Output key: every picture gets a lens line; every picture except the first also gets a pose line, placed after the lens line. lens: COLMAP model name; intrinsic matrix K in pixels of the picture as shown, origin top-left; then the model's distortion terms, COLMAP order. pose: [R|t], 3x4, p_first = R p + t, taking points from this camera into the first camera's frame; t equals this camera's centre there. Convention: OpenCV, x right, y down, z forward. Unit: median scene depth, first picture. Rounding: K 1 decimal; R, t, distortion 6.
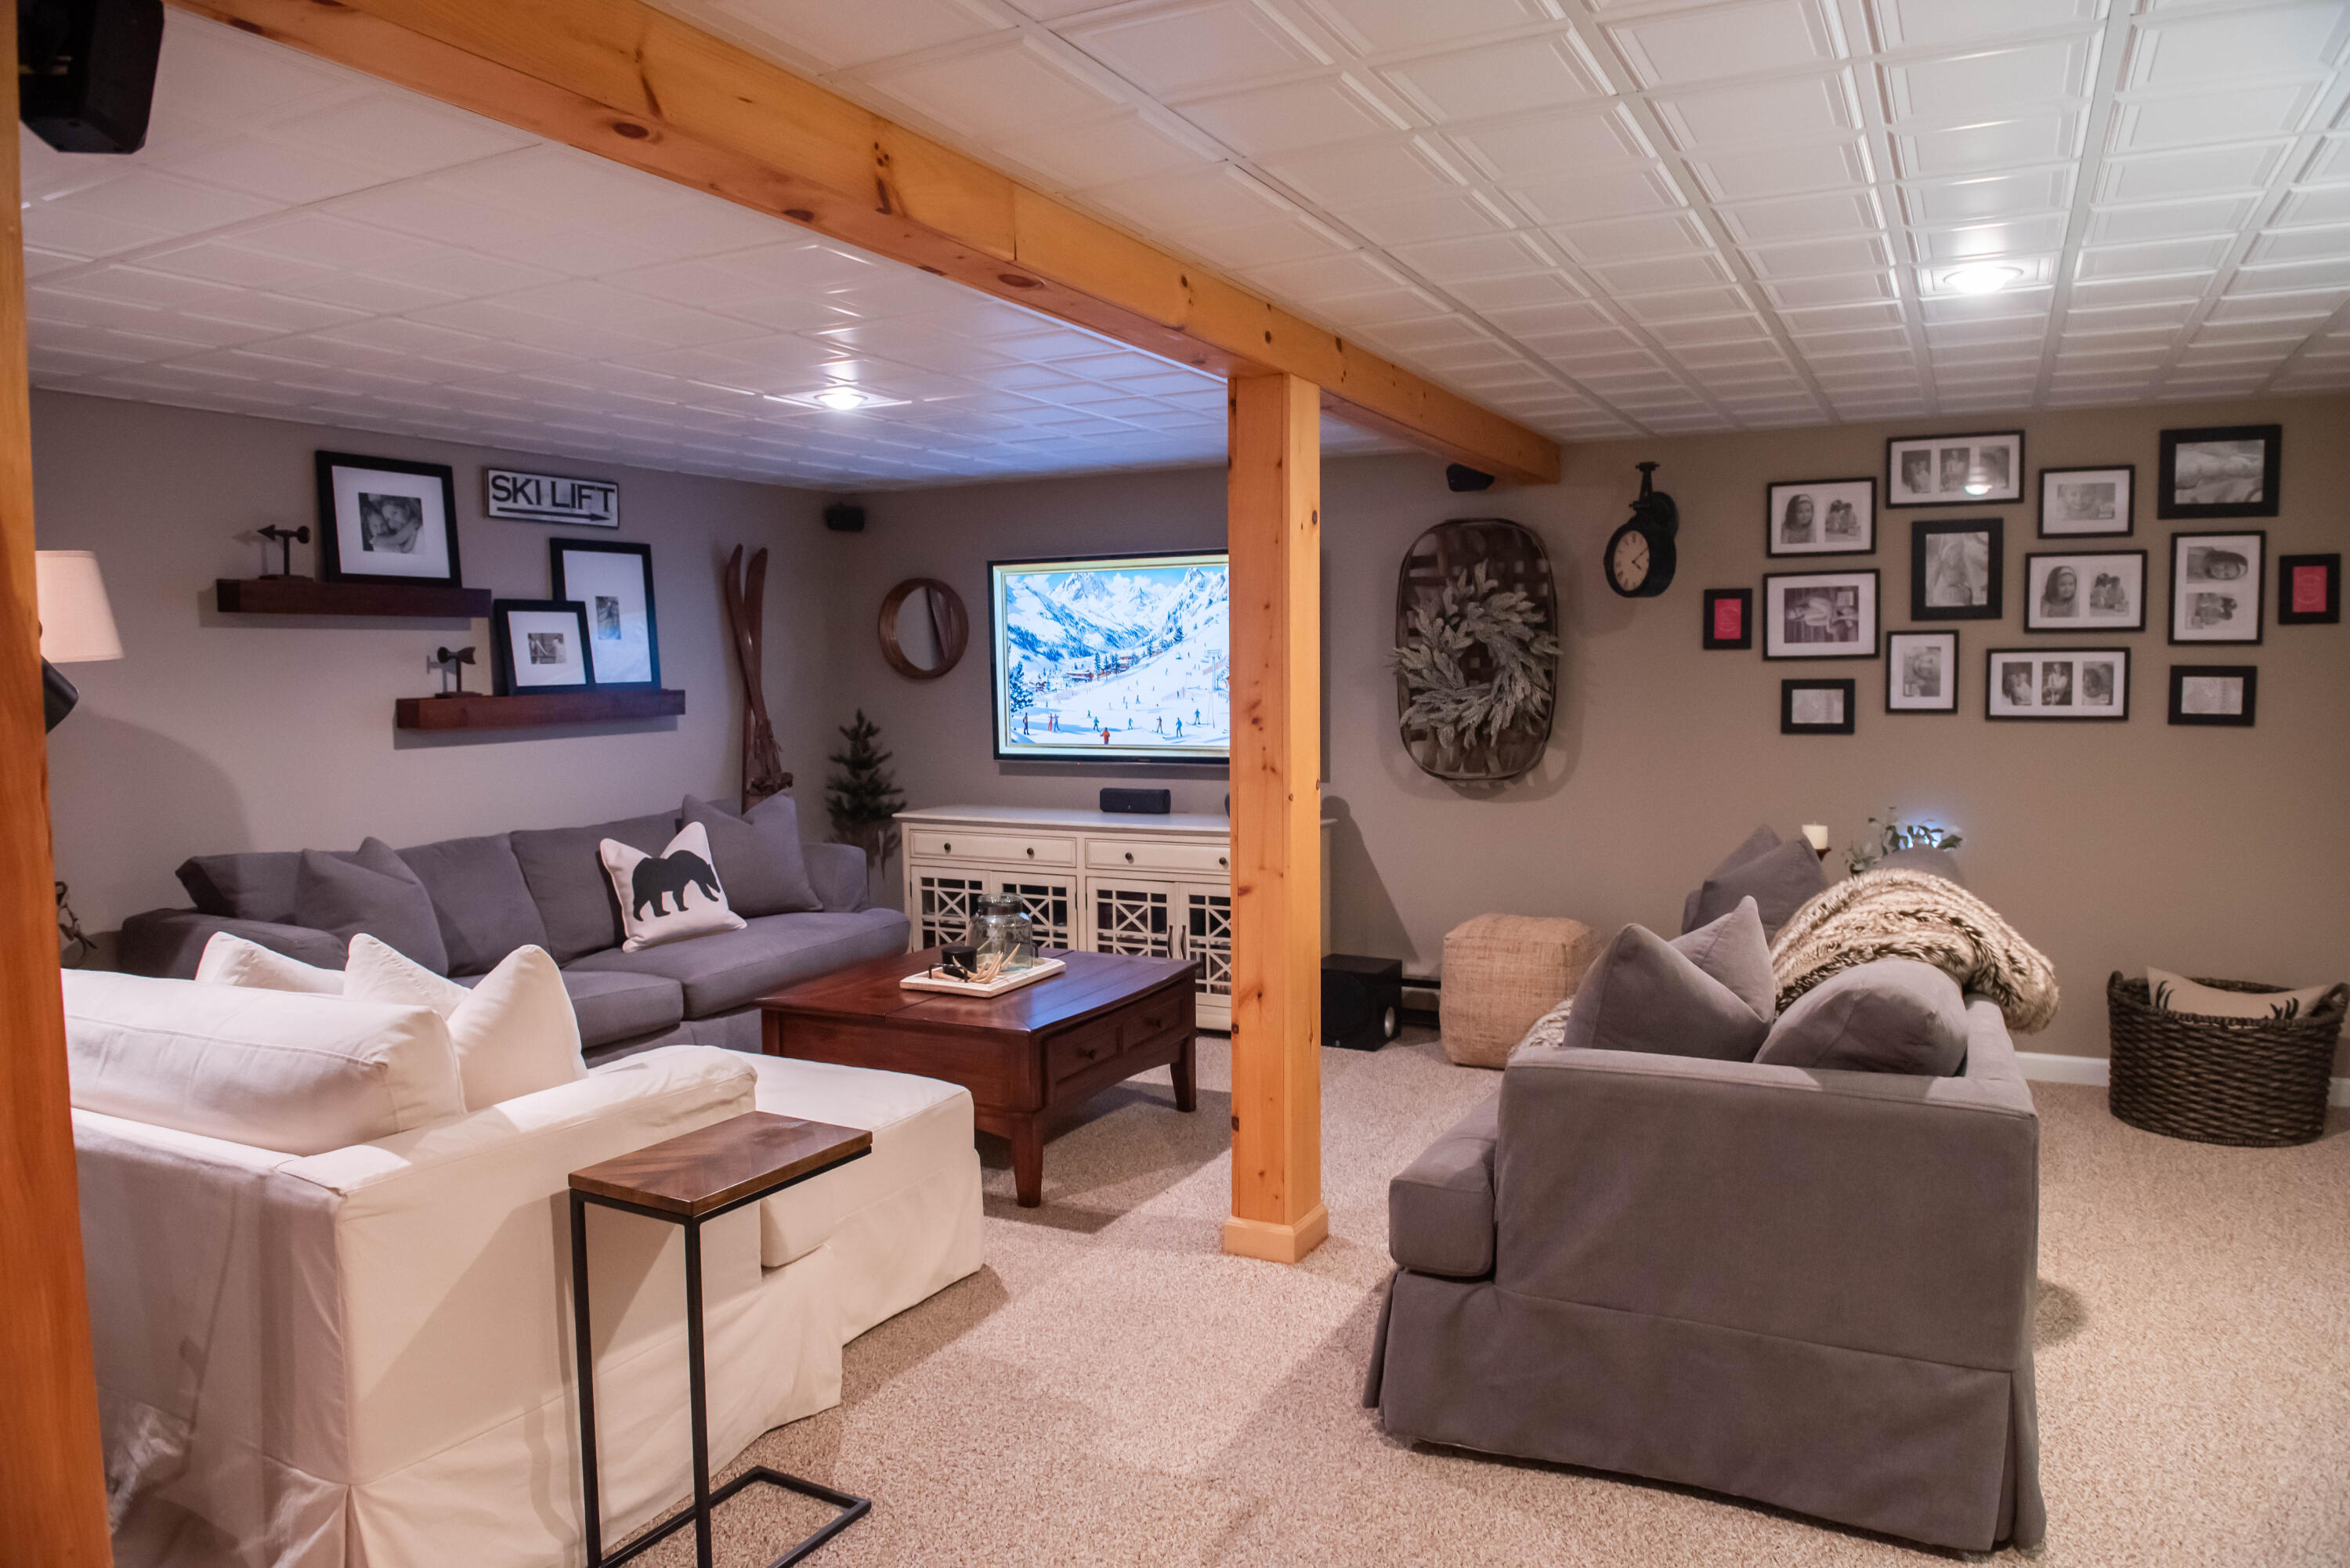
lens RADIAL K [[1600.0, 0, 1175.0], [0, 1600.0, 784.0], [0, 0, 1]] dist [-0.045306, -0.007014]
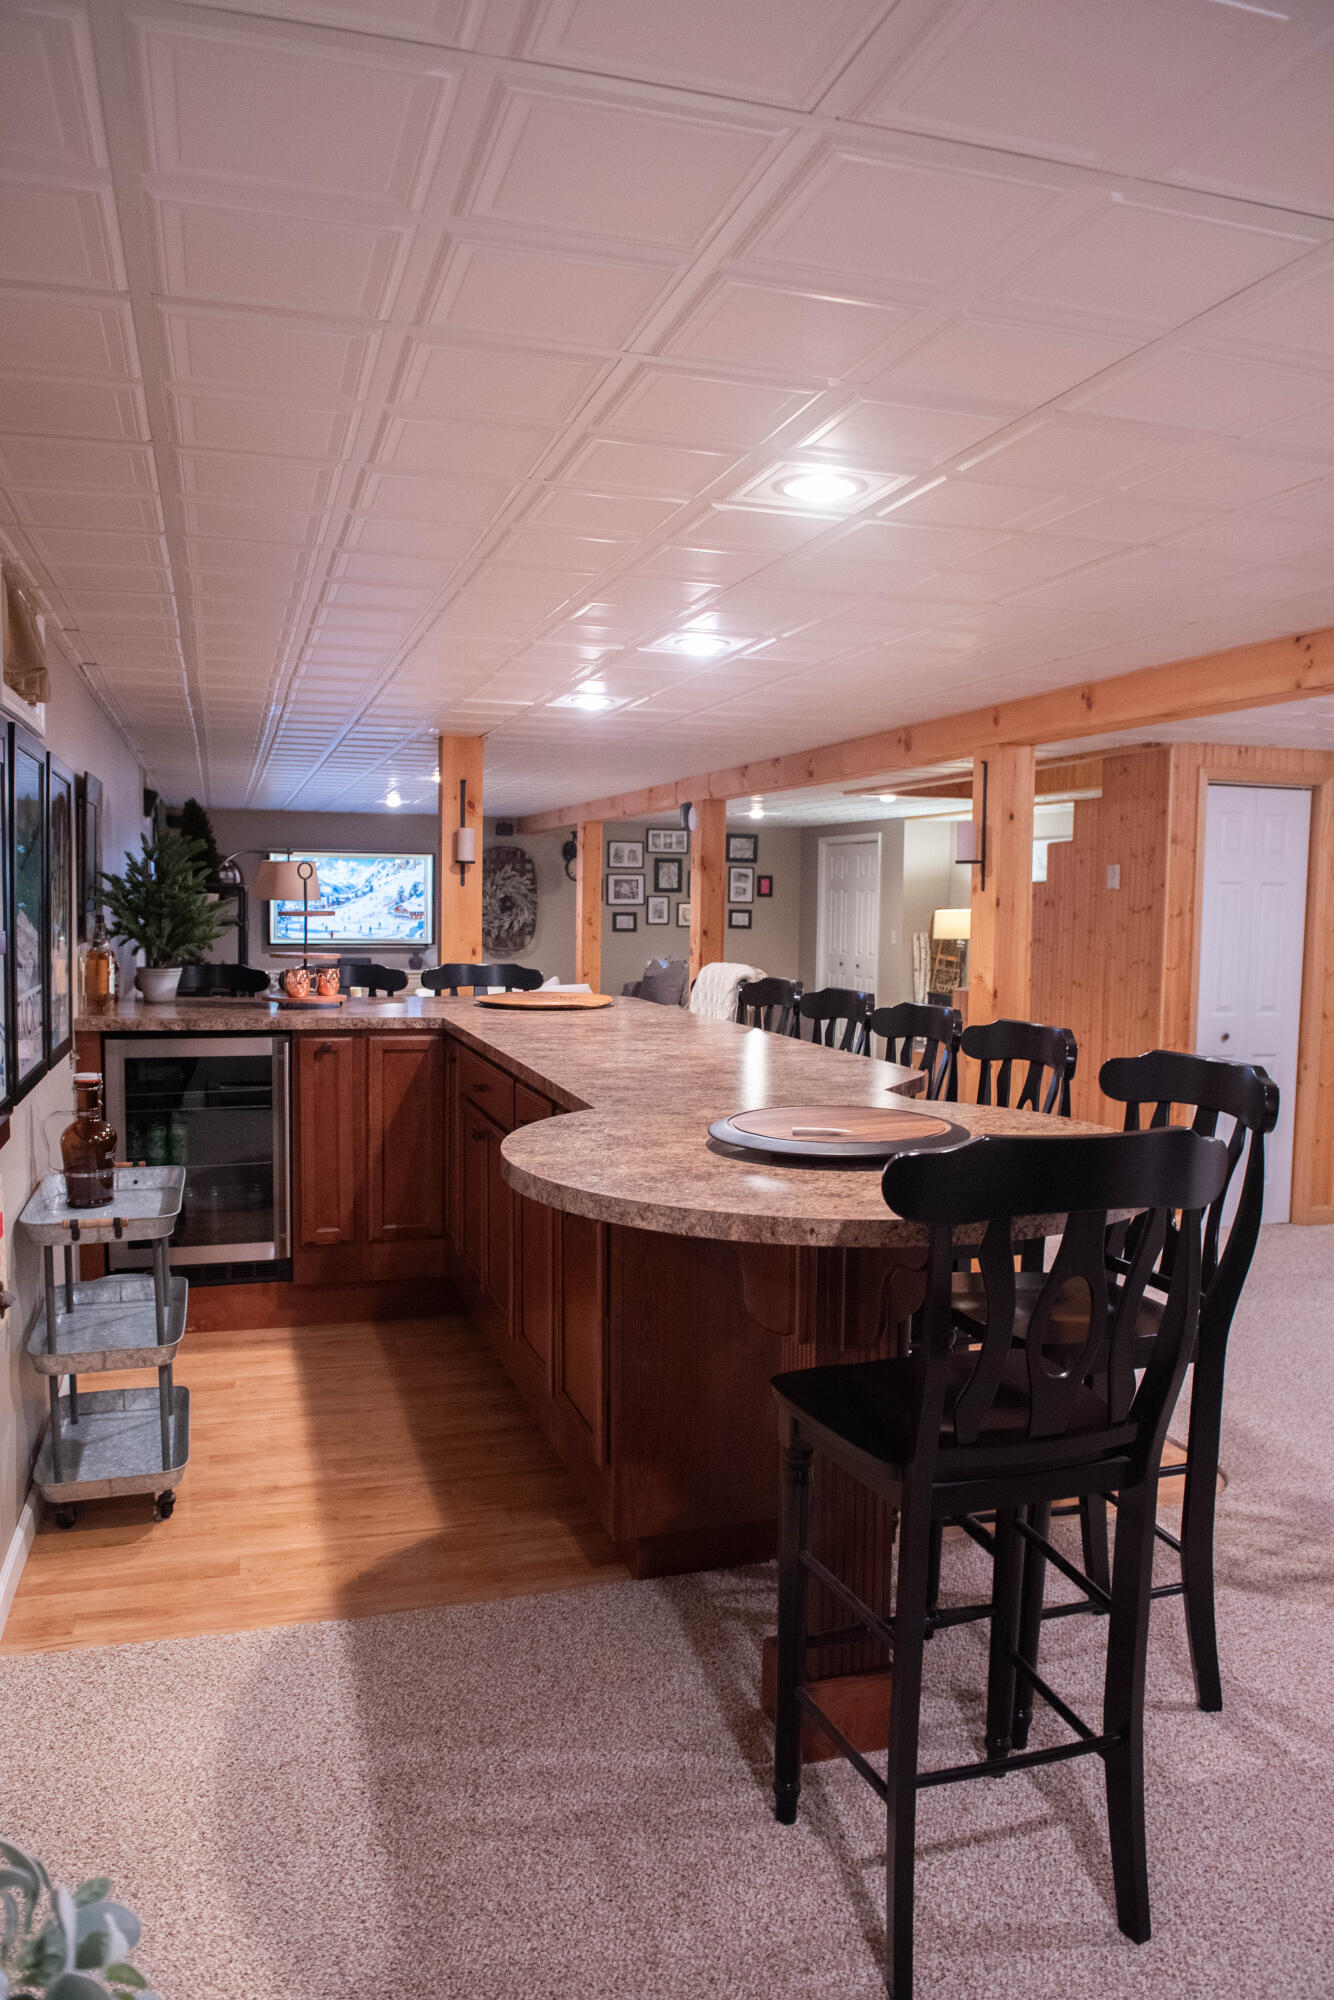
lens RADIAL K [[1361.8, 0, 667.0], [0, 1361.8, 1000.0], [0, 0, 1]] dist [-0.045306, -0.007014]
pose [[0.712181, -0.030825, 0.701318, -1.157135], [0.031371, 0.999435, 0.012071, 0.058115], [-0.701294, 0.013404, 0.712746, -0.714421]]
